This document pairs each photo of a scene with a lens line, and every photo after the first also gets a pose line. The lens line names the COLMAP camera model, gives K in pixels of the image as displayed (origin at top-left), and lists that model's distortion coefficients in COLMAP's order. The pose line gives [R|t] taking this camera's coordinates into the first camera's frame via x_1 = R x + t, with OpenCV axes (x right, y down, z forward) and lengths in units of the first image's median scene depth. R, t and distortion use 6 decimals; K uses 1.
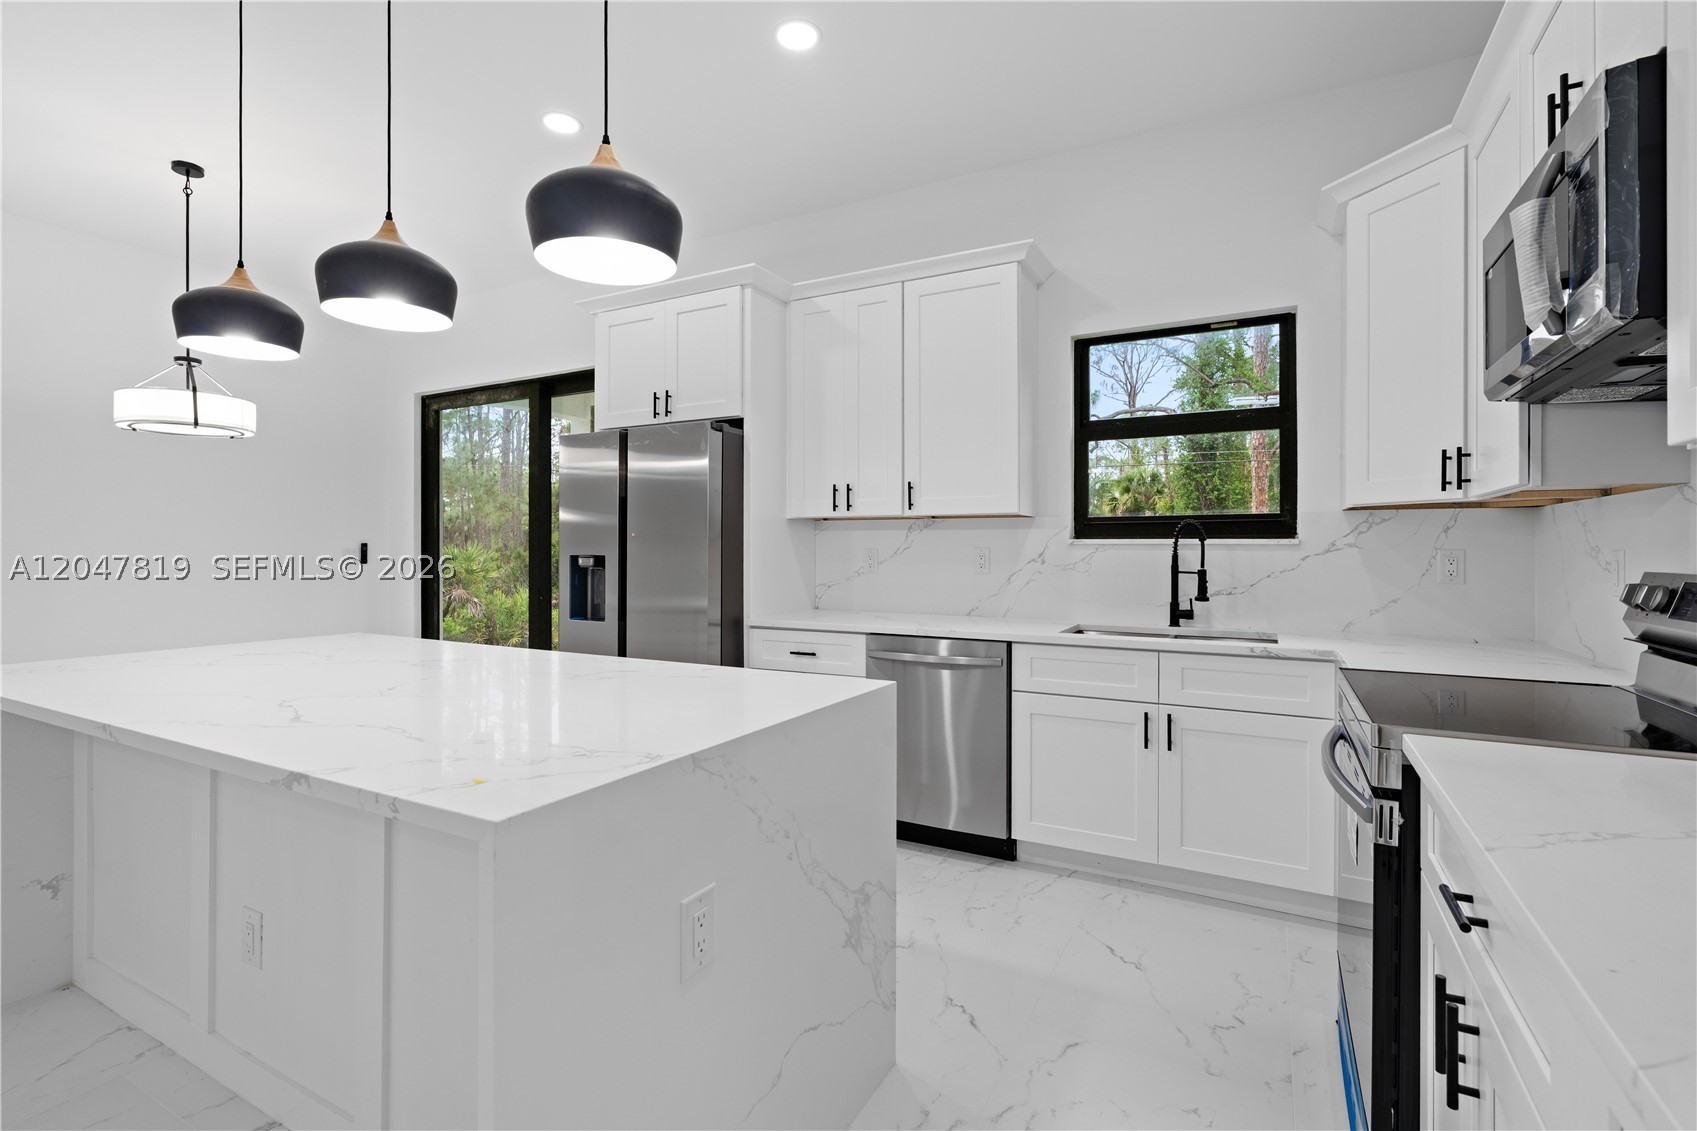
lens RADIAL K [[767.3, 0, 857.1], [0, 767.3, 549.7], [0, 0, 1]] dist [-0.010303, 0.002534]
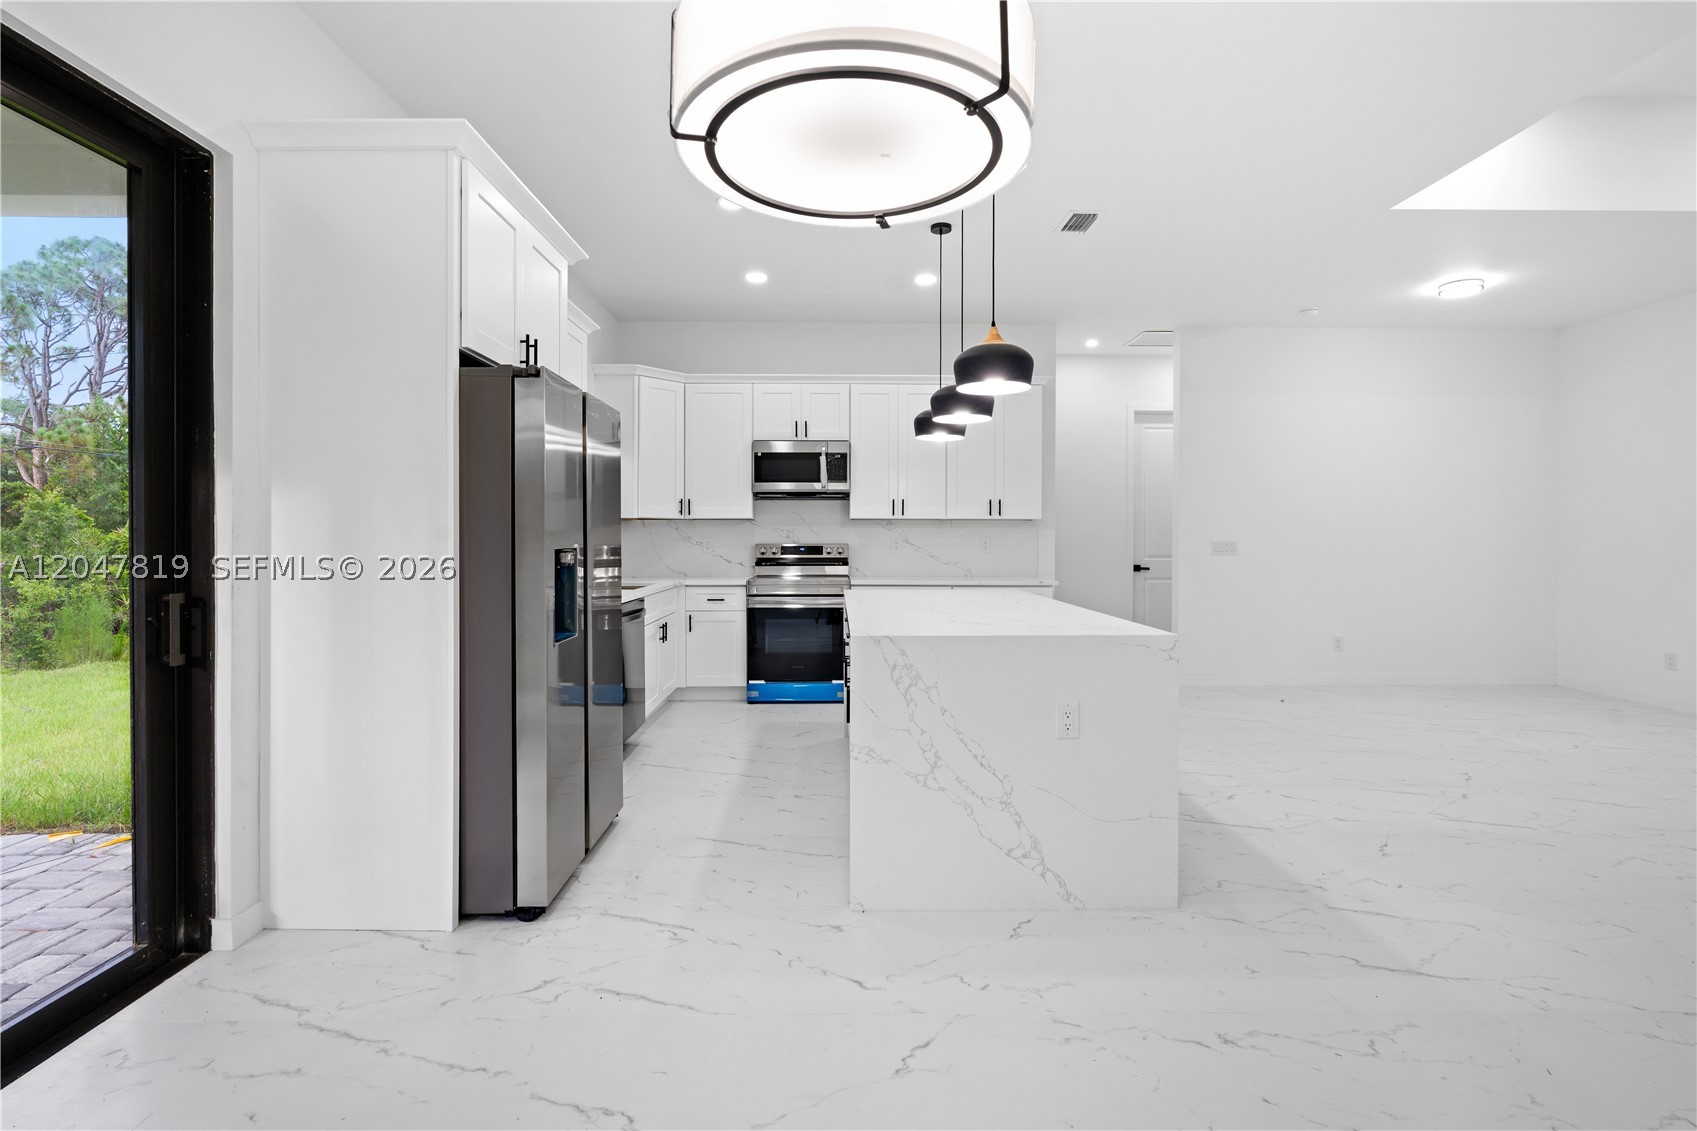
lens RADIAL K [[767.3, 0, 851.5], [0, 767.3, 534.4], [0, 0, 1]] dist [-0.010303, 0.002534]
pose [[-0.493602, 0.001067, 0.869687, -1.241655], [0.000249, 0.999999, -0.001085, -0.006259], [-0.869688, -0.000319, -0.493602, 1.259652]]
